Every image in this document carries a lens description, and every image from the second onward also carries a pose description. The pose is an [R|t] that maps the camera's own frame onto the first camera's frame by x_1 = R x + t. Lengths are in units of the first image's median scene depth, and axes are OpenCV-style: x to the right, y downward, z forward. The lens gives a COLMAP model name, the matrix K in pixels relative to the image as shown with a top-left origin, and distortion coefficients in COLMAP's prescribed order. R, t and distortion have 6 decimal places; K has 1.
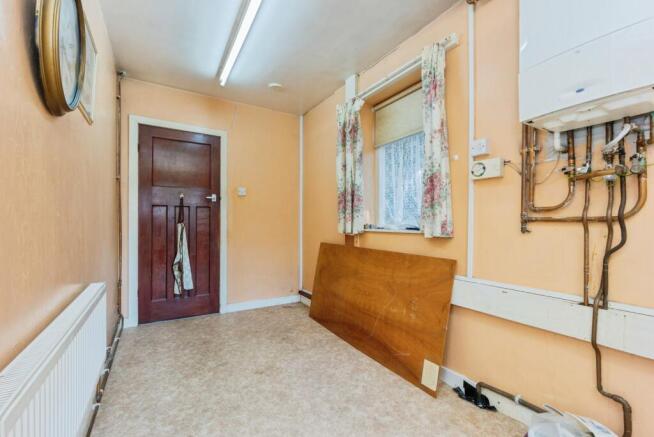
lens RADIAL K [[282.7, 0, 324.7], [0, 282.7, 221.4], [0, 0, 1]] dist [0.002566, 0.000235]
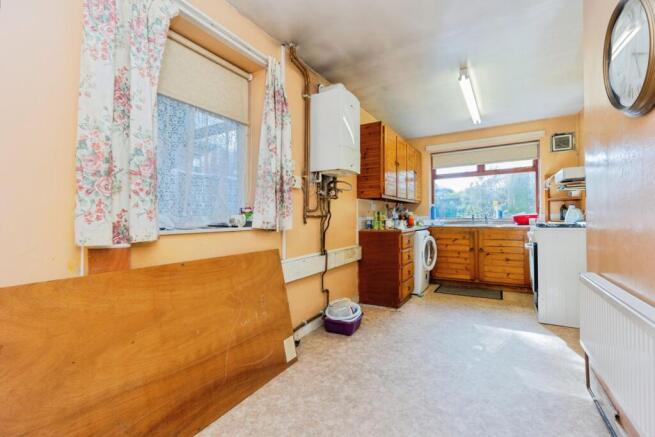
lens RADIAL K [[283.1, 0, 325.2], [0, 283.1, 215.3], [0, 0, 1]] dist [0.002566, 0.000235]
pose [[-0.467981, 0.010224, 0.883679, -0.773327], [0.005380, 0.999948, -0.008720, 0.002865], [-0.883722, 0.000674, -0.468012, 1.490043]]
